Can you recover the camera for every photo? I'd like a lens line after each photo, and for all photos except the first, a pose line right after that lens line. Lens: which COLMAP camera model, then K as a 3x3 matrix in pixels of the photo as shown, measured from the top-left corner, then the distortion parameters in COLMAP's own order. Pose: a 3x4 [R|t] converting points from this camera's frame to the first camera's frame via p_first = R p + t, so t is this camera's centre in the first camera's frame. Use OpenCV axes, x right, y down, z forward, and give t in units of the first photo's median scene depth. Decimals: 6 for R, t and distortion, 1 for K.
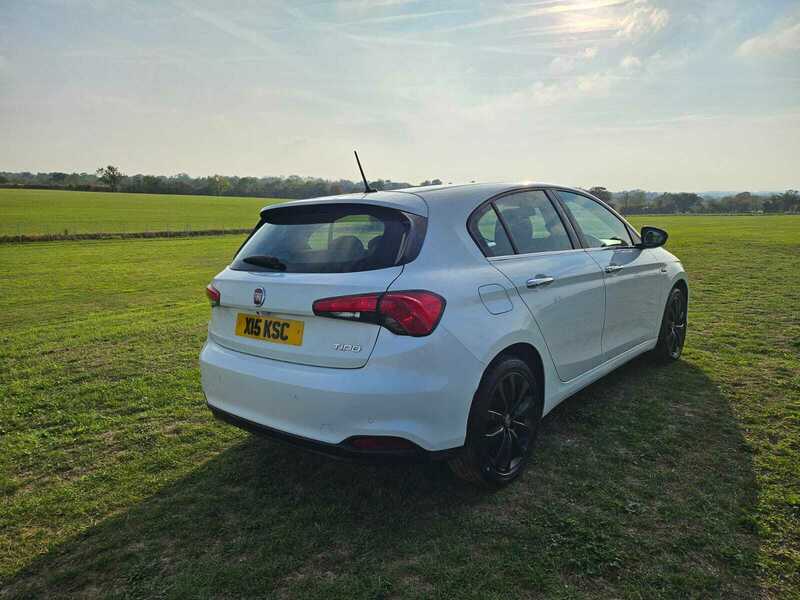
lens RADIAL K [[556.1, 0, 386.8], [0, 556.1, 304.9], [0, 0, 1]] dist [0.081964, -0.081376]
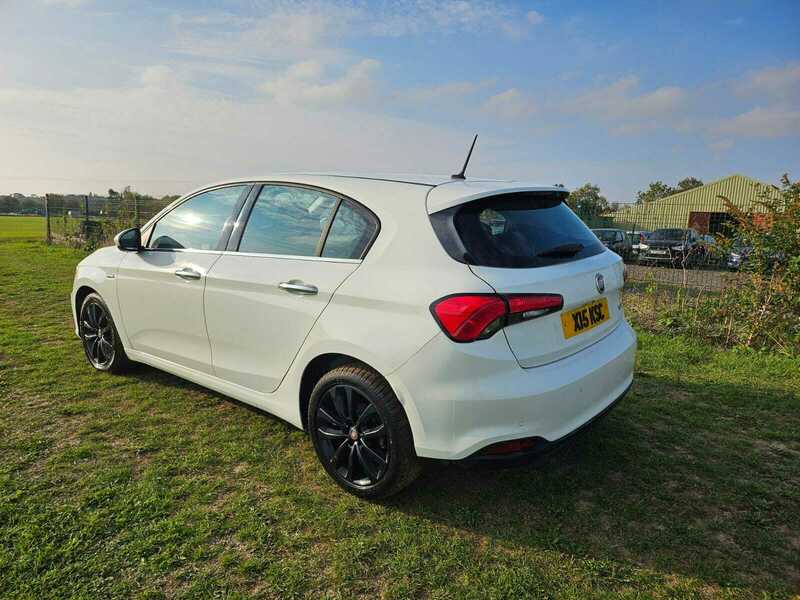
lens RADIAL K [[556.1, 0, 400.0], [0, 556.1, 308.6], [0, 0, 1]] dist [0.081964, -0.081376]
pose [[-0.032855, -0.162193, 0.986212, -1.109295], [0.150373, 0.974710, 0.165311, -0.173616], [-0.988083, 0.153731, -0.007635, 1.257675]]
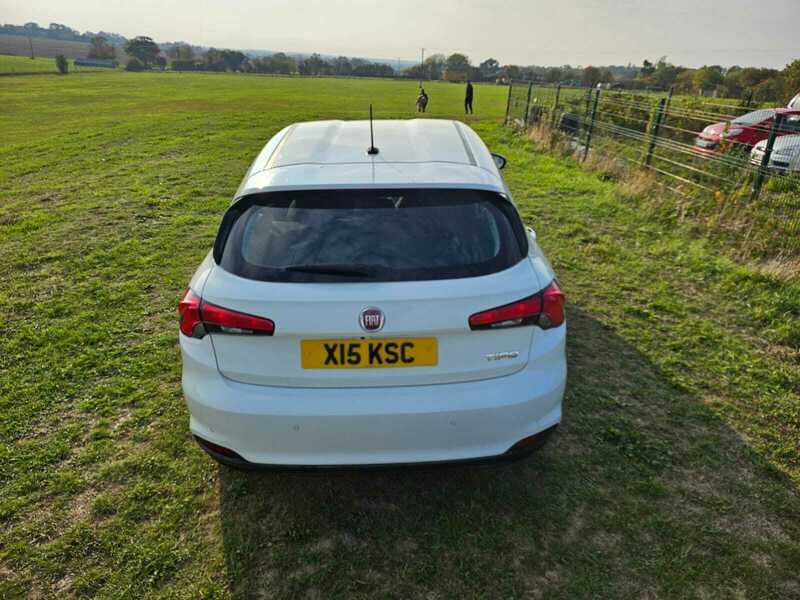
lens RADIAL K [[556.1, 0, 405.7], [0, 556.1, 295.4], [0, 0, 1]] dist [0.081964, -0.081376]
pose [[0.724544, -0.225859, 0.651171, -0.640828], [0.076996, 0.965393, 0.249175, -0.219430], [-0.684915, -0.130401, 0.716859, 0.379704]]
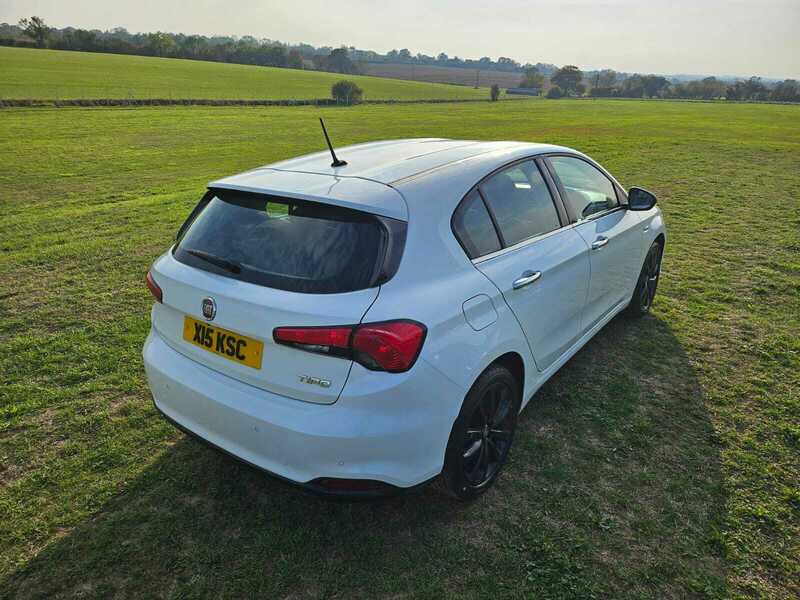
lens RADIAL K [[556.1, 0, 404.4], [0, 556.1, 298.2], [0, 0, 1]] dist [0.081964, -0.081376]
pose [[0.995423, 0.001750, 0.095553, -0.011508], [-0.020489, 0.980492, 0.195490, -0.188520], [-0.093347, -0.196553, 0.976040, 0.125609]]
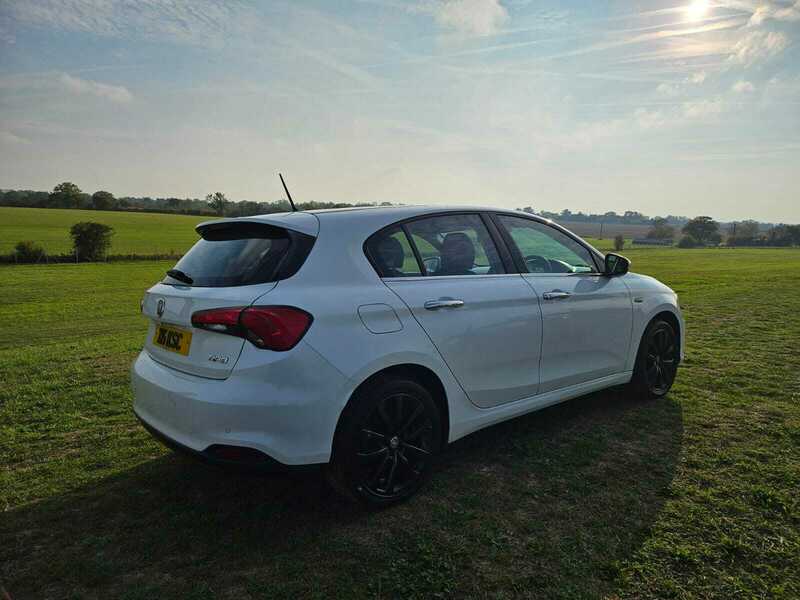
lens RADIAL K [[556.1, 0, 391.9], [0, 556.1, 302.5], [0, 0, 1]] dist [0.081964, -0.081376]
pose [[0.988951, 0.035285, -0.143982, 0.329991], [-0.042448, 0.997993, -0.046986, 0.006506], [0.142036, 0.052579, 0.988464, 0.005805]]
